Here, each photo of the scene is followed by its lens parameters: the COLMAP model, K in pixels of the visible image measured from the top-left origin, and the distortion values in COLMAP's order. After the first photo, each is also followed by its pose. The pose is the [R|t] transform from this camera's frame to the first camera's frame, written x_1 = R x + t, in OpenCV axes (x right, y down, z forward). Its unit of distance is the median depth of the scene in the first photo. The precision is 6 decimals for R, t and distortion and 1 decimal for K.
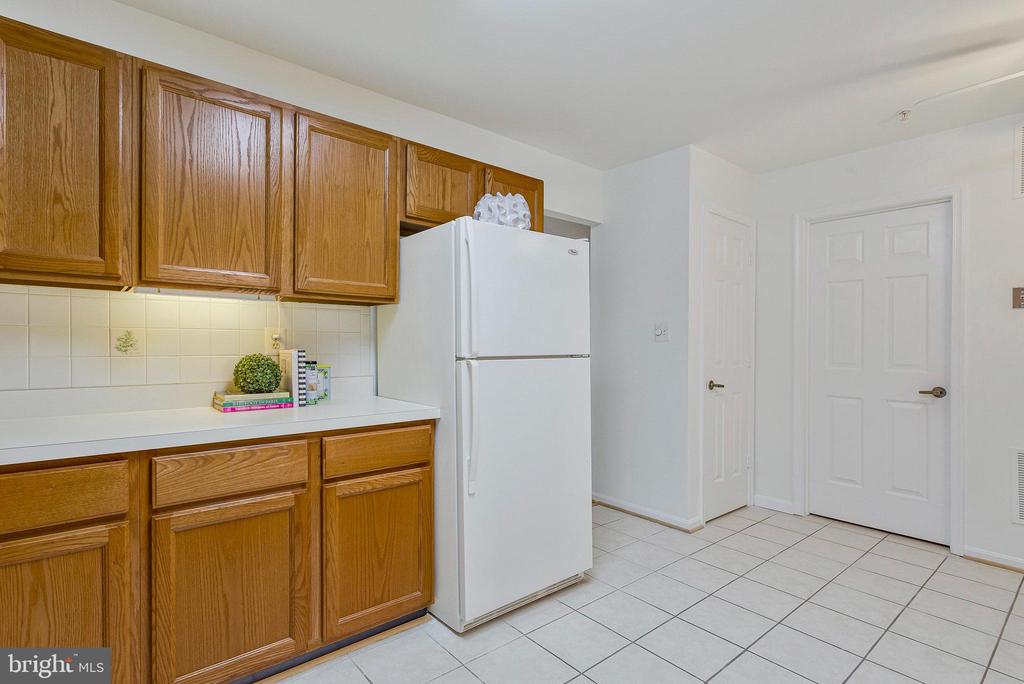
lens RADIAL K [[502.1, 0, 509.6], [0, 502.1, 347.9], [0, 0, 1]] dist [0.002567, 0.000478]
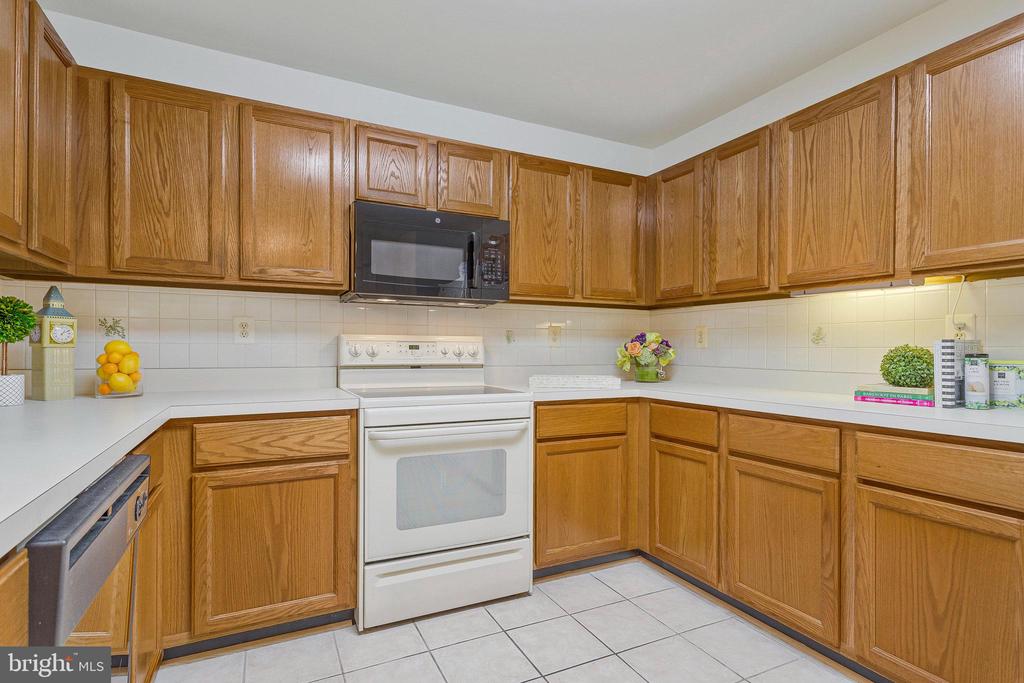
lens RADIAL K [[509.2, 0, 509.6], [0, 509.2, 353.4], [0, 0, 1]] dist [0.000088, 0.000104]
pose [[-0.241434, -0.002982, -0.970413, 0.576282], [-0.011520, 0.999934, -0.000207, 0.036364], [0.970349, 0.011129, -0.241452, 0.514601]]
